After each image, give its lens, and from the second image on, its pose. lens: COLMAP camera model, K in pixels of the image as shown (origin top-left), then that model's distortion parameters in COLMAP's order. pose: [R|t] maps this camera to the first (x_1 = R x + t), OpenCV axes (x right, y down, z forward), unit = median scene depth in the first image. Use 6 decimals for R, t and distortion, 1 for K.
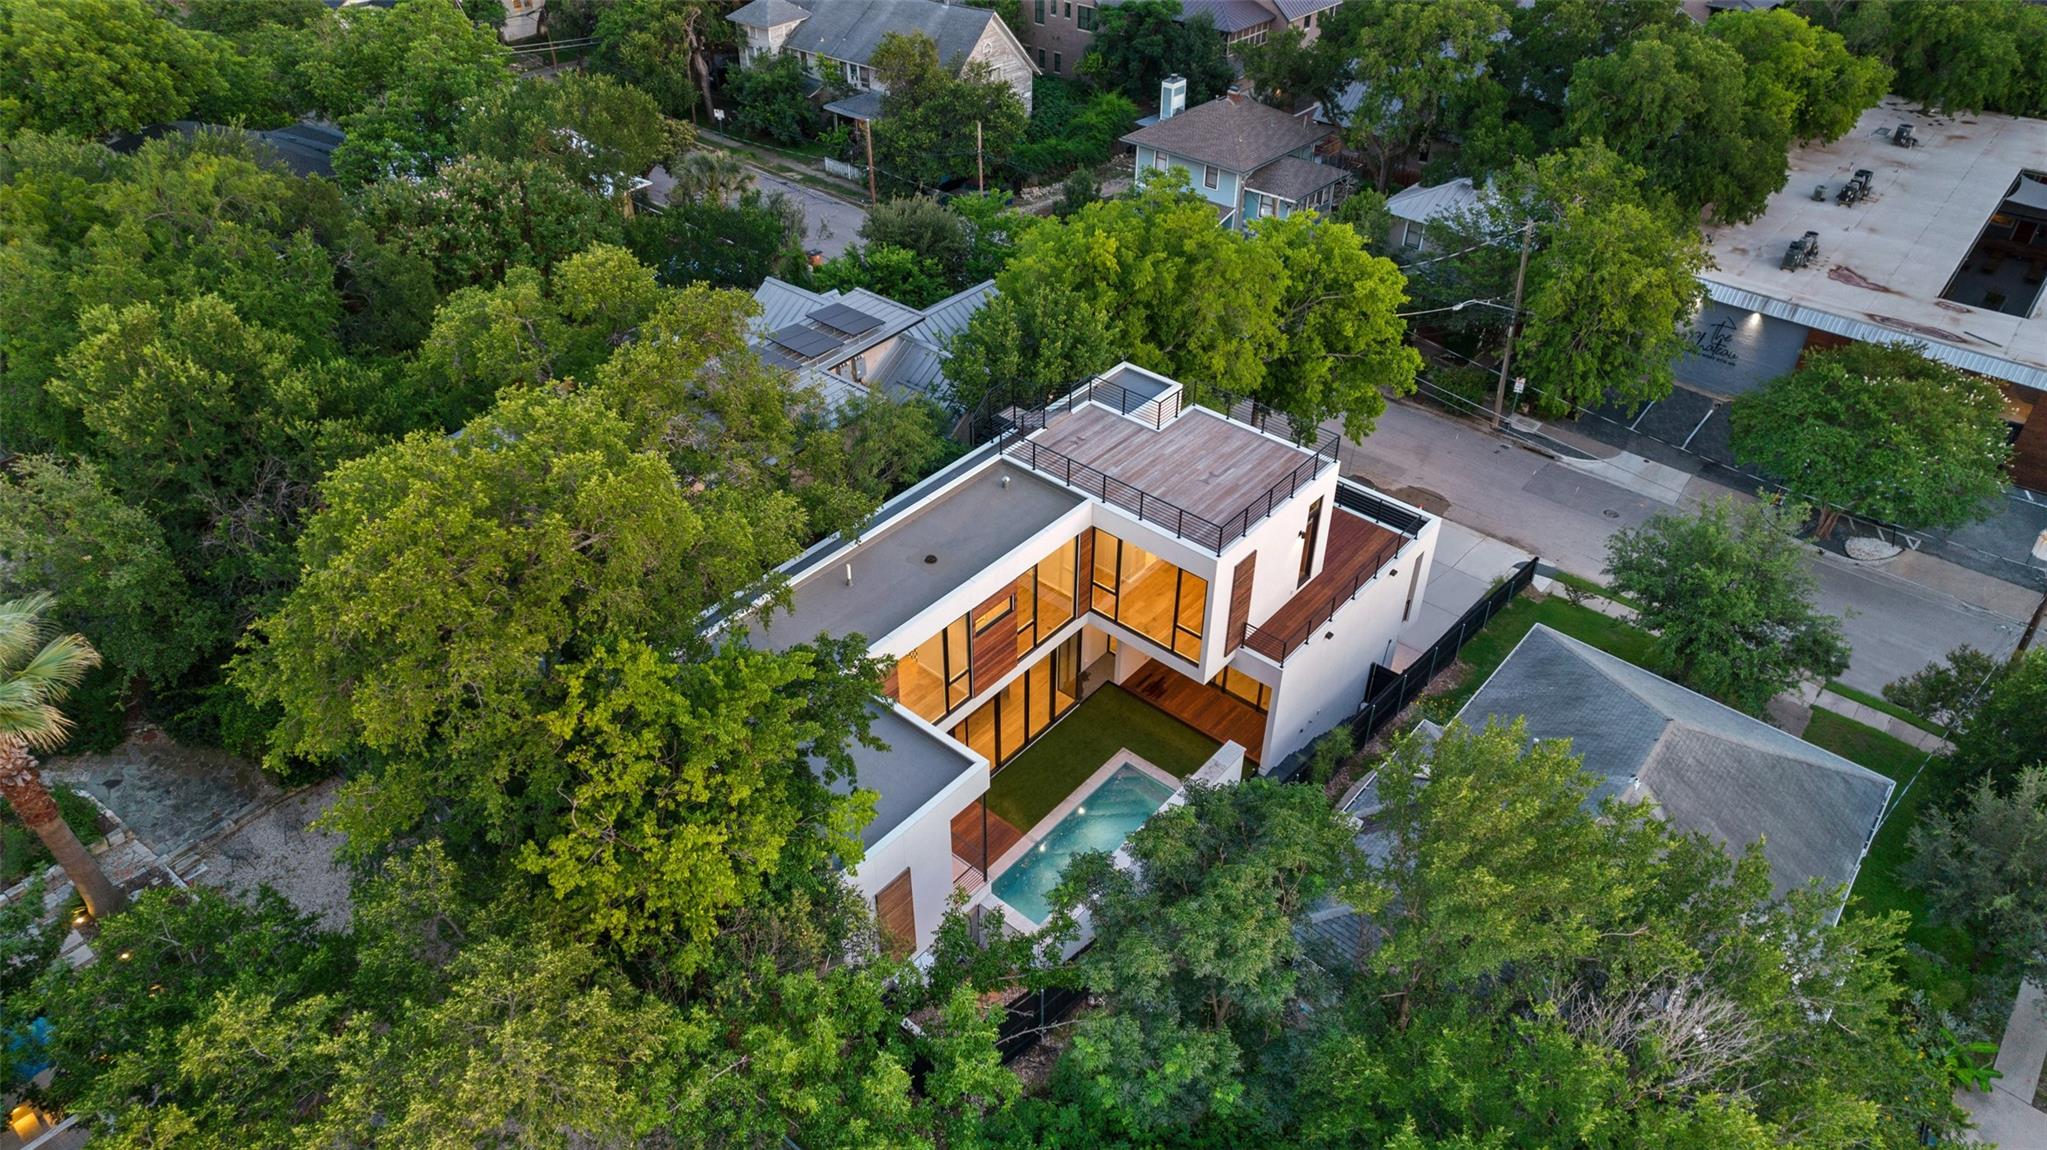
lens RADIAL K [[1316.9, 0, 1024.8], [0, 1316.9, 576.9], [0, 0, 1]] dist [-0.053593, 0.020112]
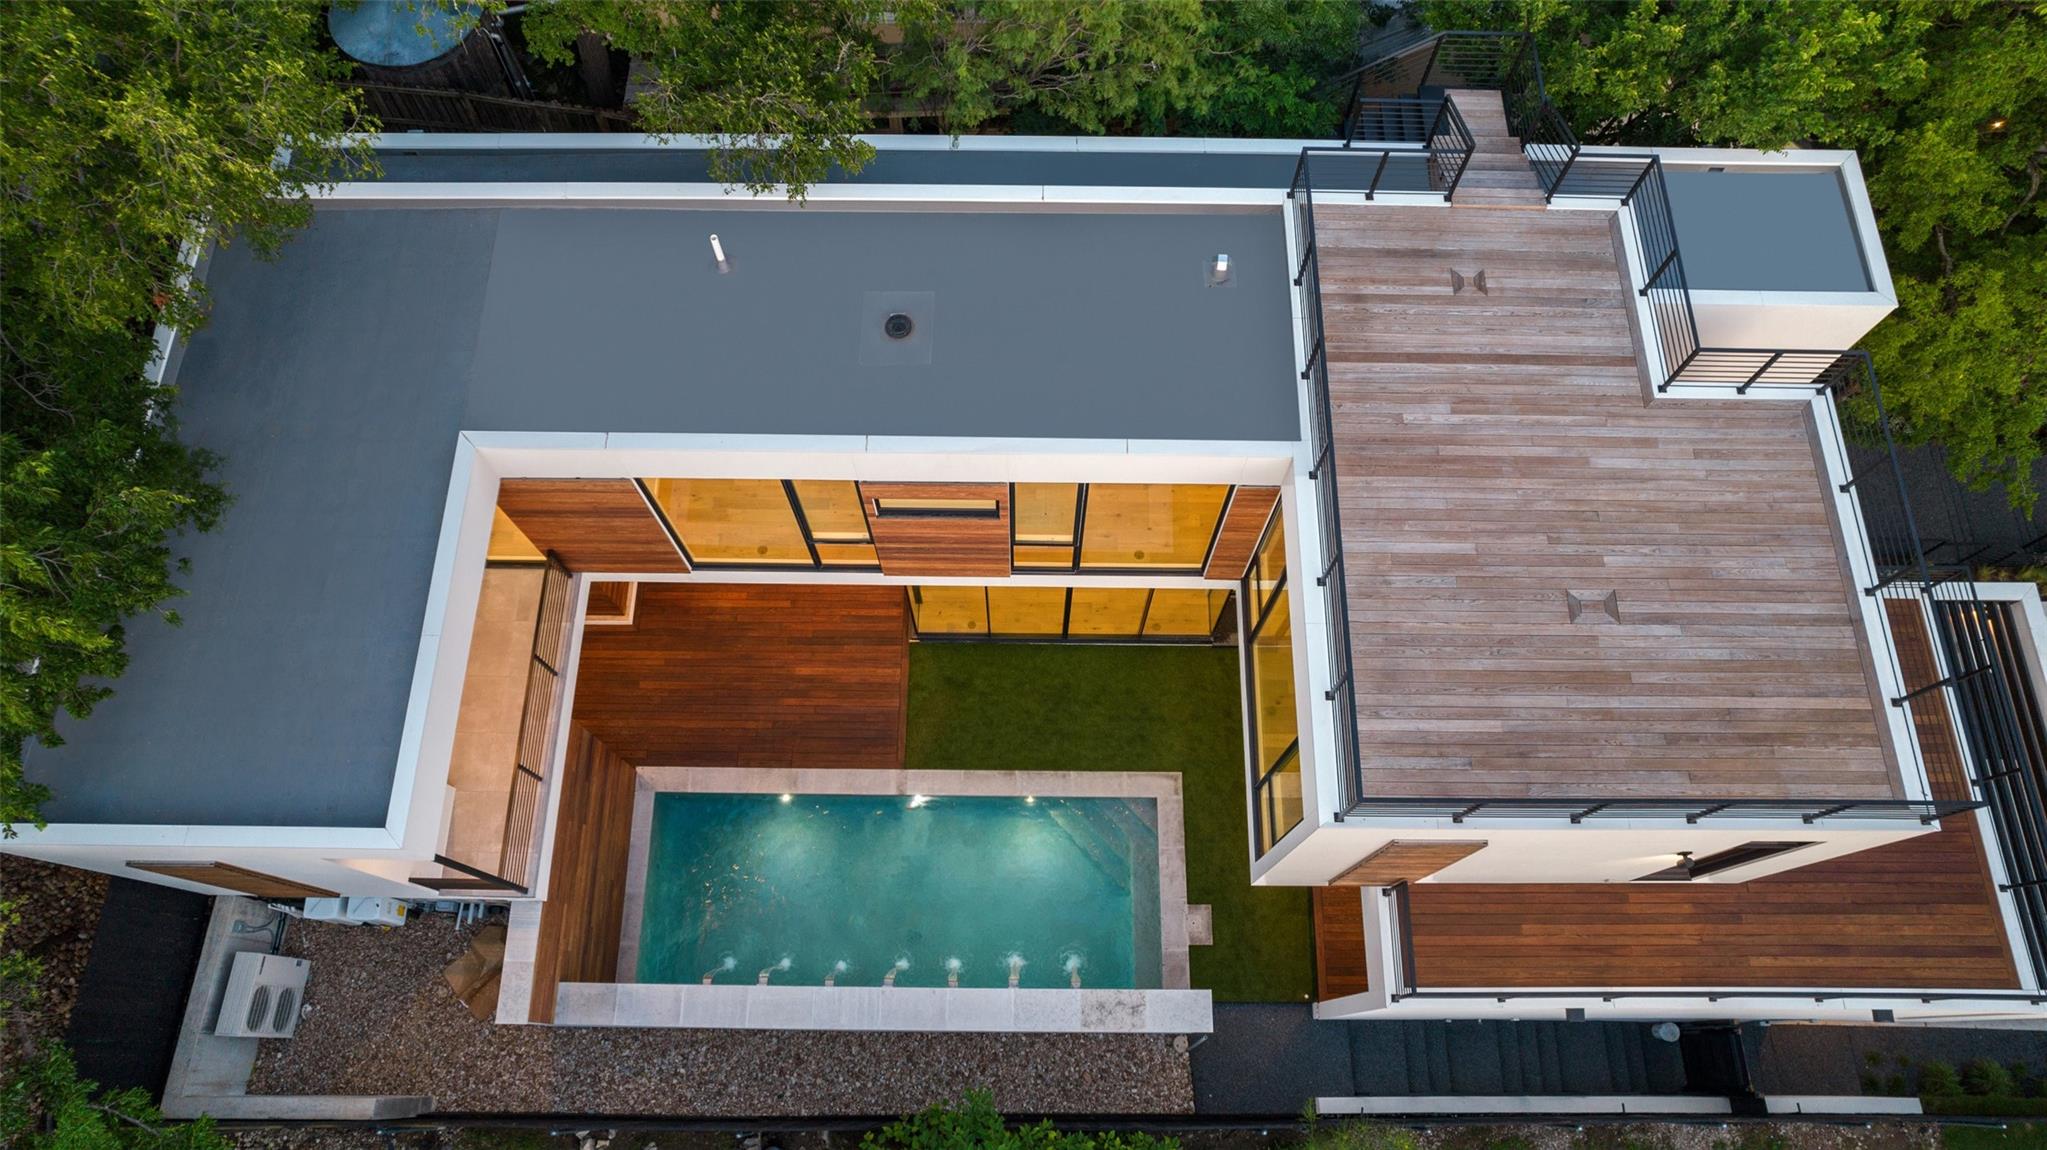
lens RADIAL K [[1316.9, 0, 1028.9], [0, 1316.9, 574.2], [0, 0, 1]] dist [-0.053593, 0.020112]
pose [[0.639978, 0.709829, -0.294229, 0.127999], [-0.456960, 0.659429, 0.596943, -0.206247], [0.617751, -0.247580, 0.746383, 0.556287]]
